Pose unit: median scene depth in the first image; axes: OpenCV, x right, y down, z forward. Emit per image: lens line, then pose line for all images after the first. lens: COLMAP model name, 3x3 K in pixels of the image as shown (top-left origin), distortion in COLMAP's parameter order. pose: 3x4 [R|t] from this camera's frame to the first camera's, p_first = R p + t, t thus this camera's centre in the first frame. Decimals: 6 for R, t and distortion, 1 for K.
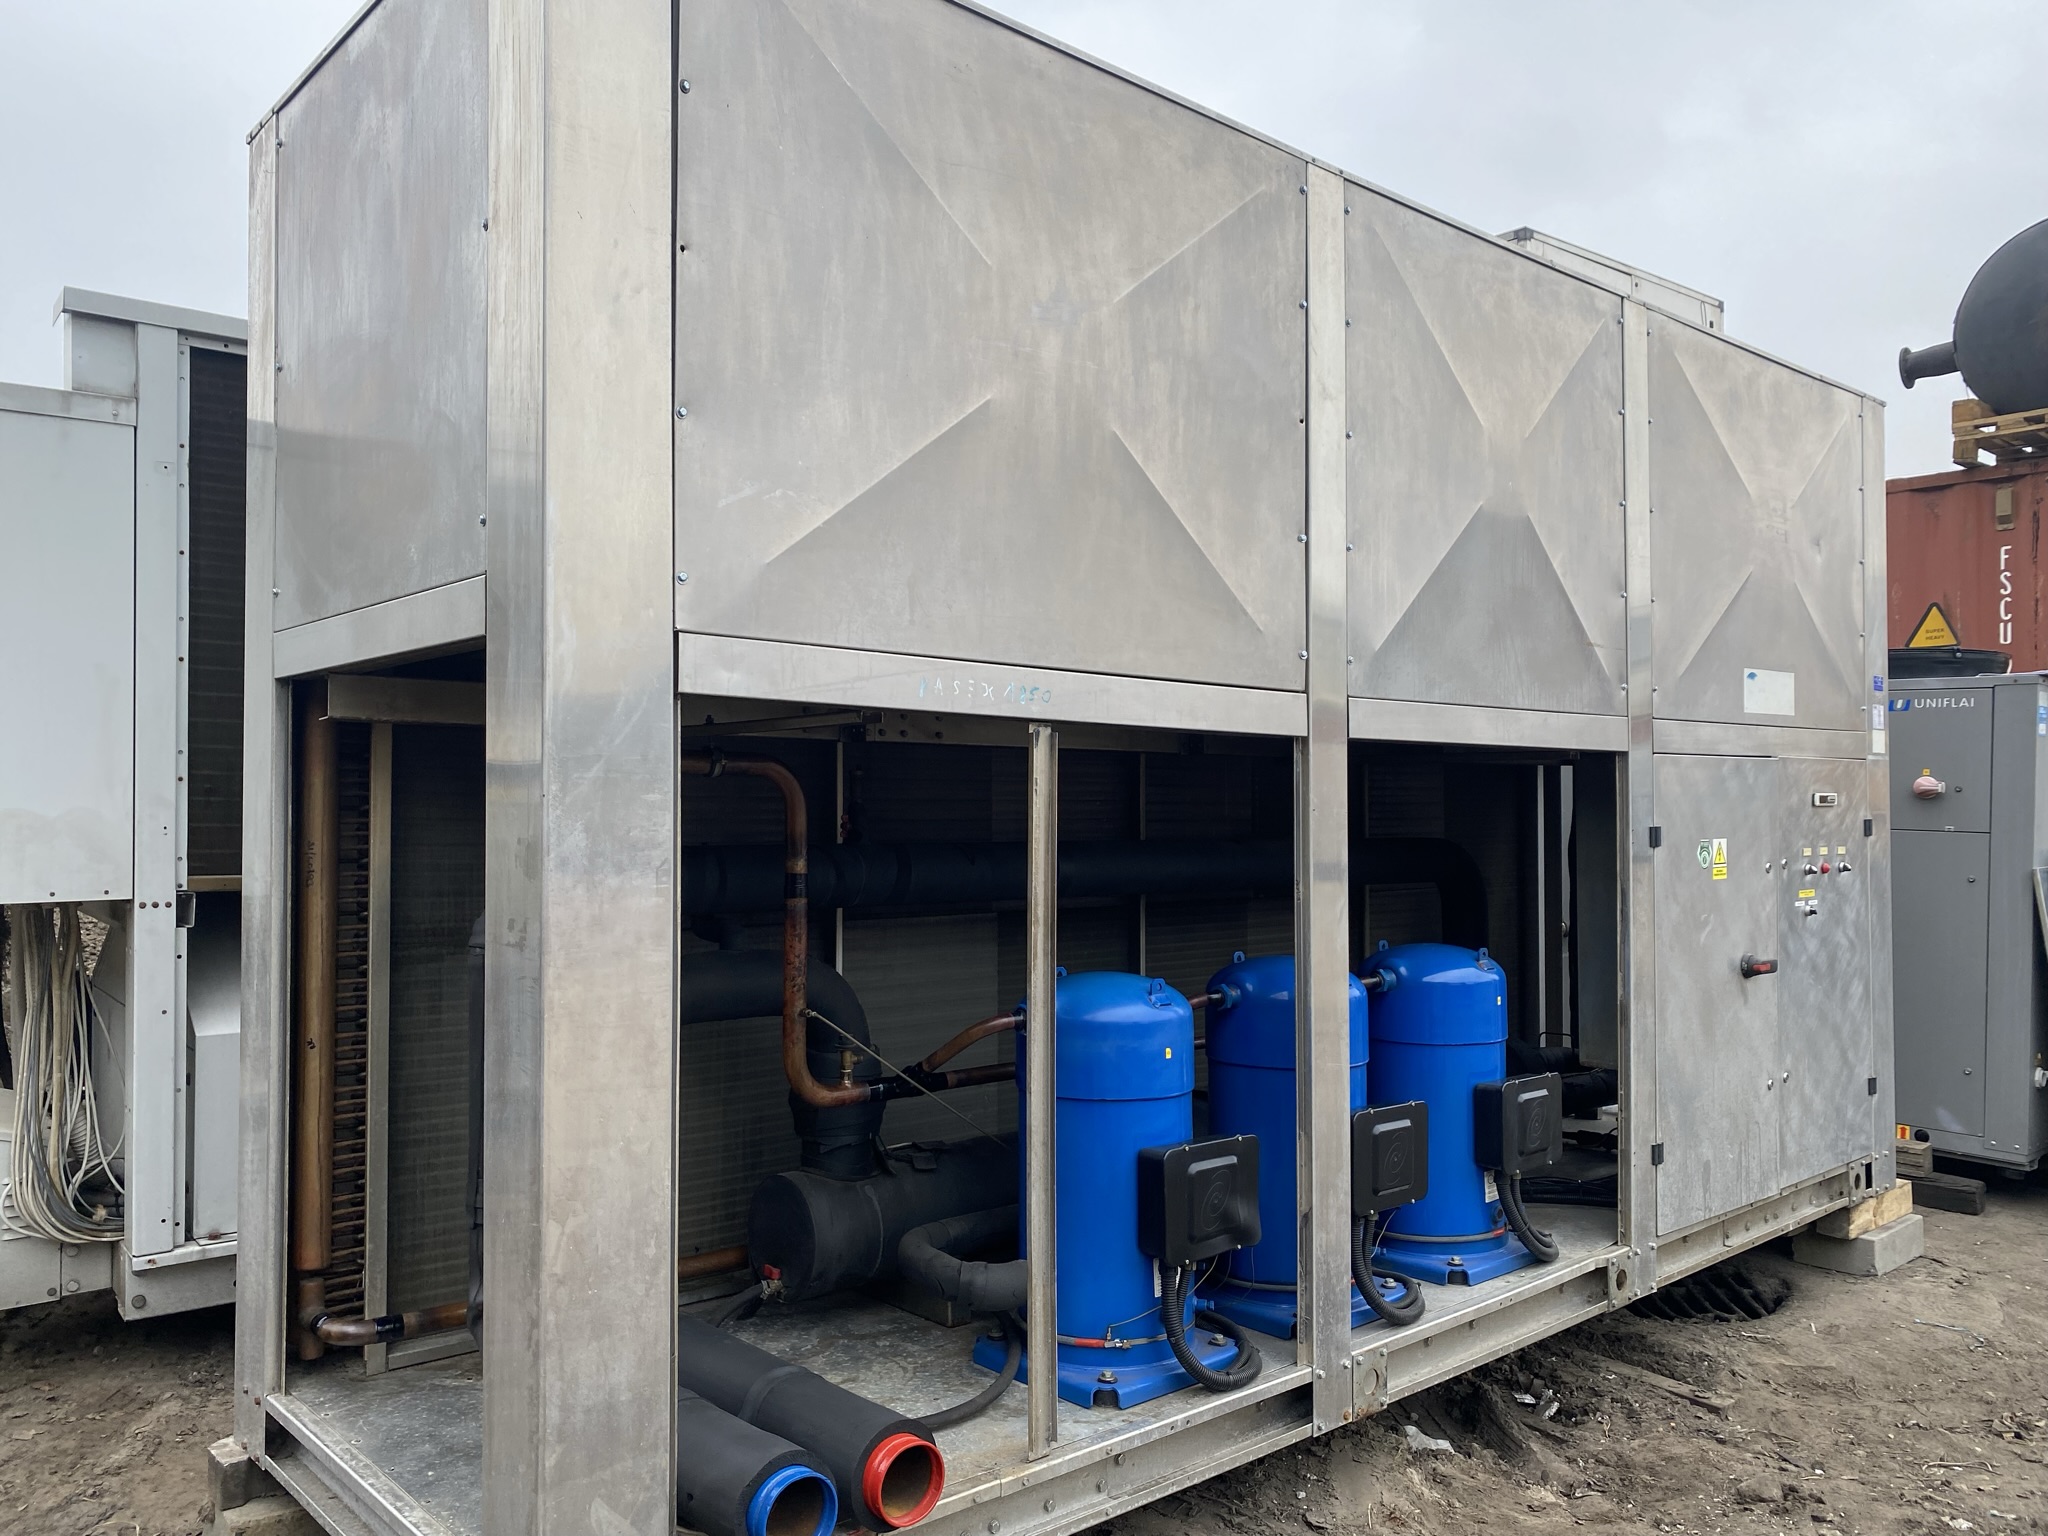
lens RADIAL K [[1574.6, 0, 1043.3], [0, 1574.6, 791.6], [0, 0, 1]] dist [0.013960, -0.011913]
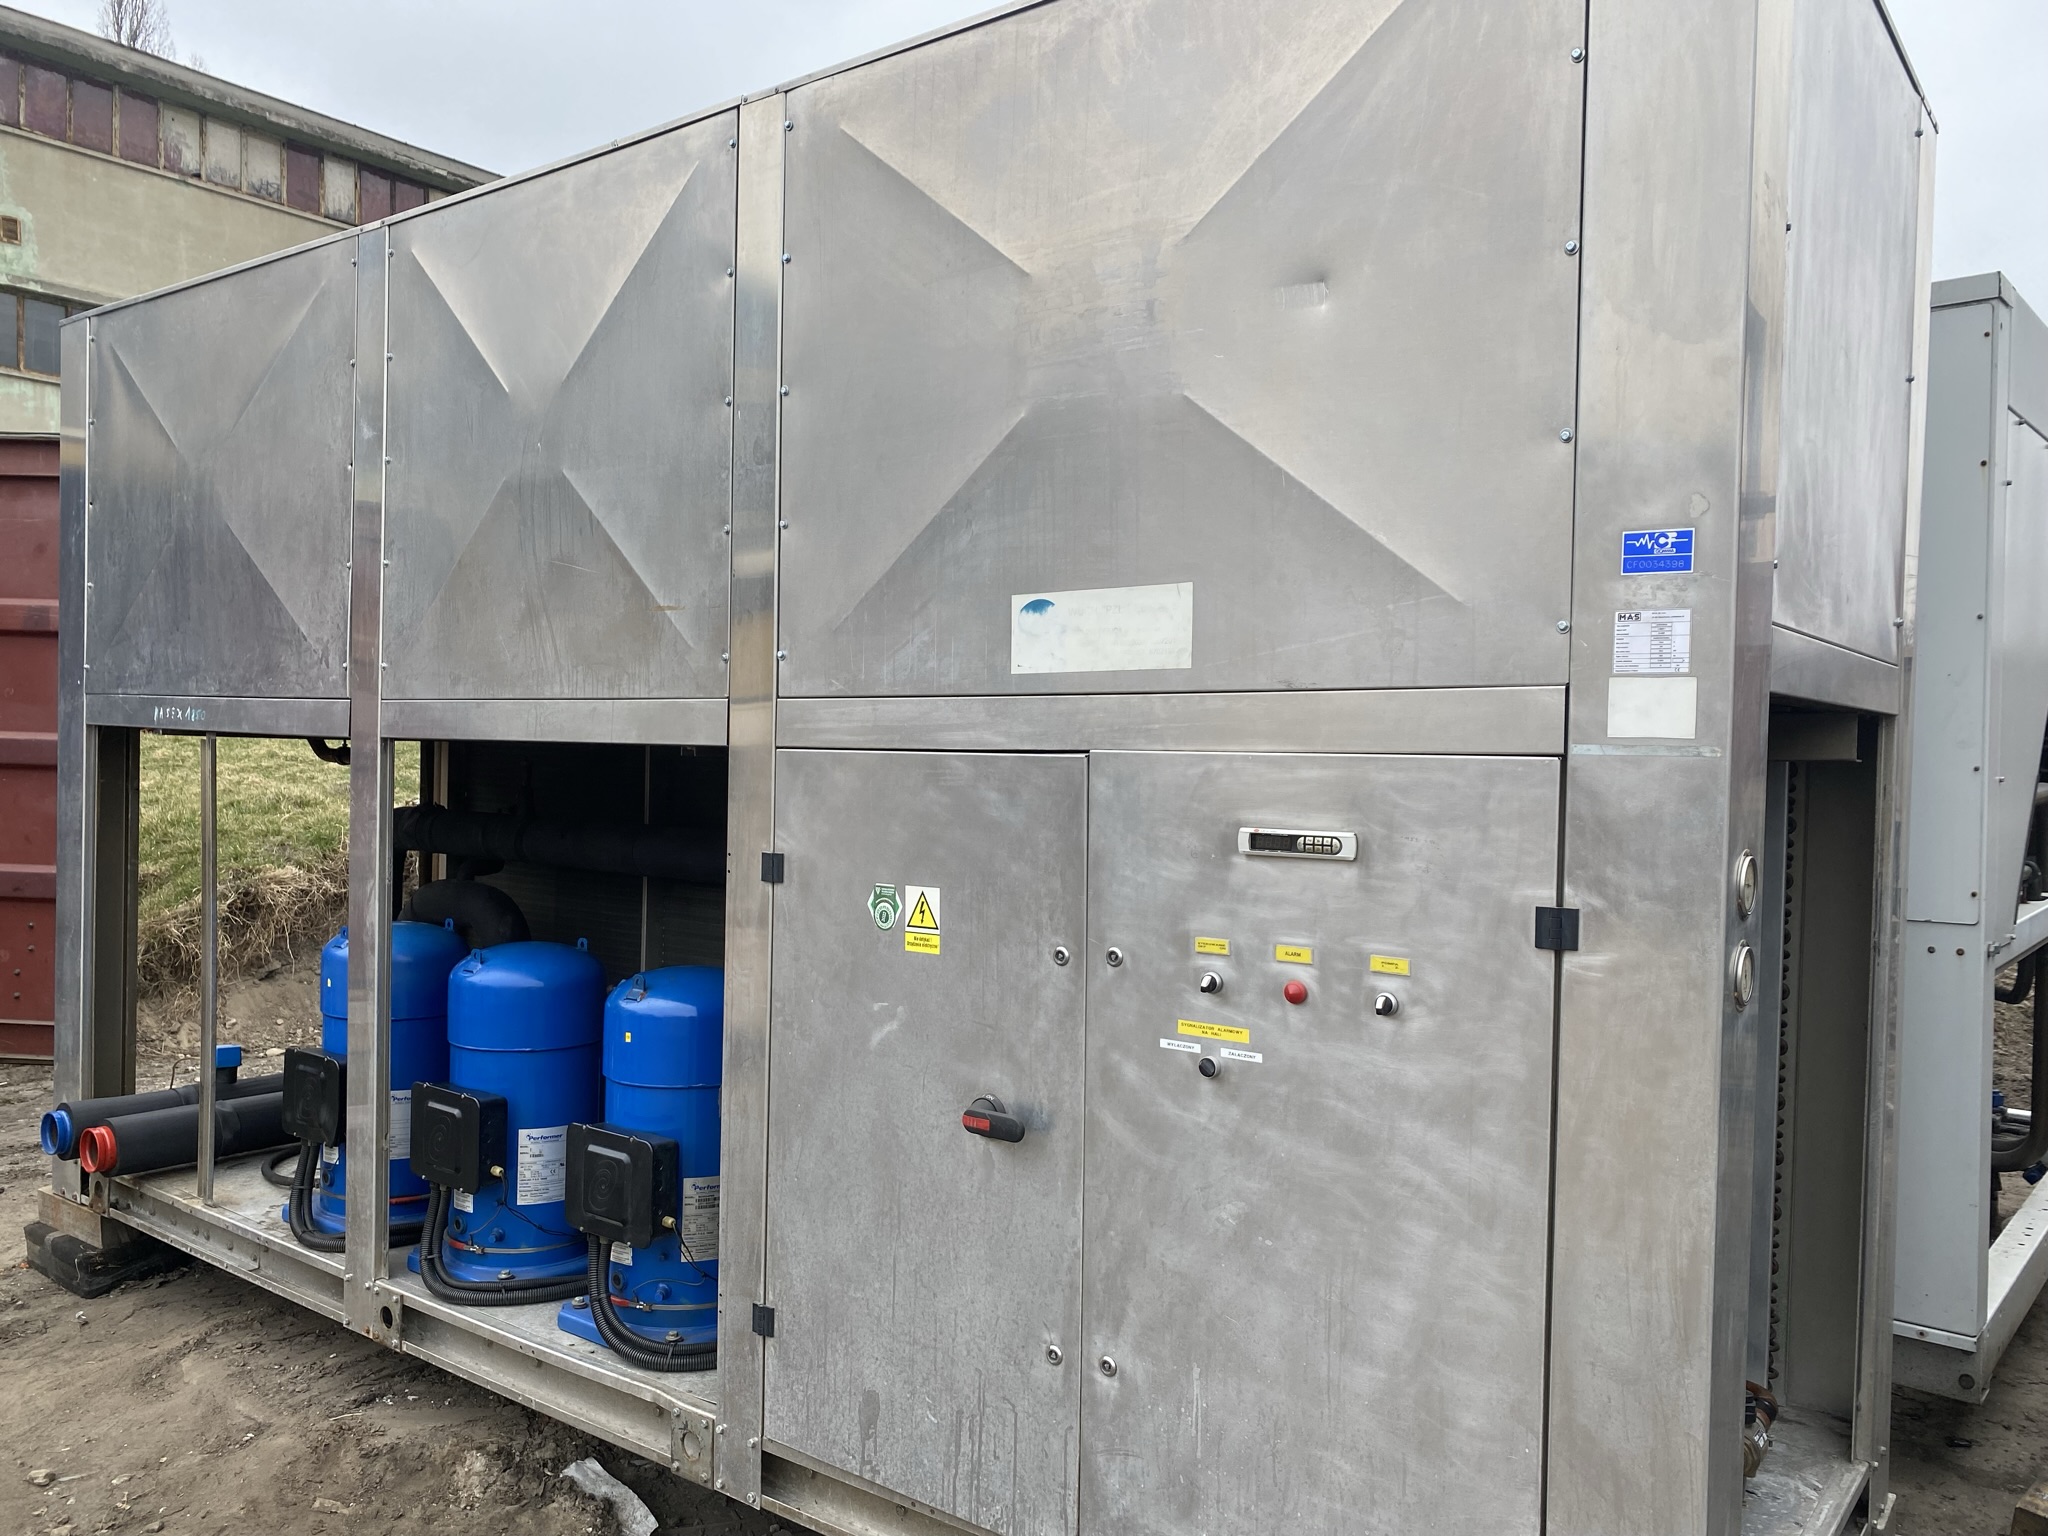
lens RADIAL K [[1578.8, 0, 1044.0], [0, 1578.8, 793.2], [0, 0, 1]] dist [0.003432, 0.003191]
pose [[0.195764, 0.024483, -0.980345, 1.109131], [-0.015348, 0.999642, 0.021901, -0.021551], [0.980531, 0.010759, 0.196070, 0.992760]]
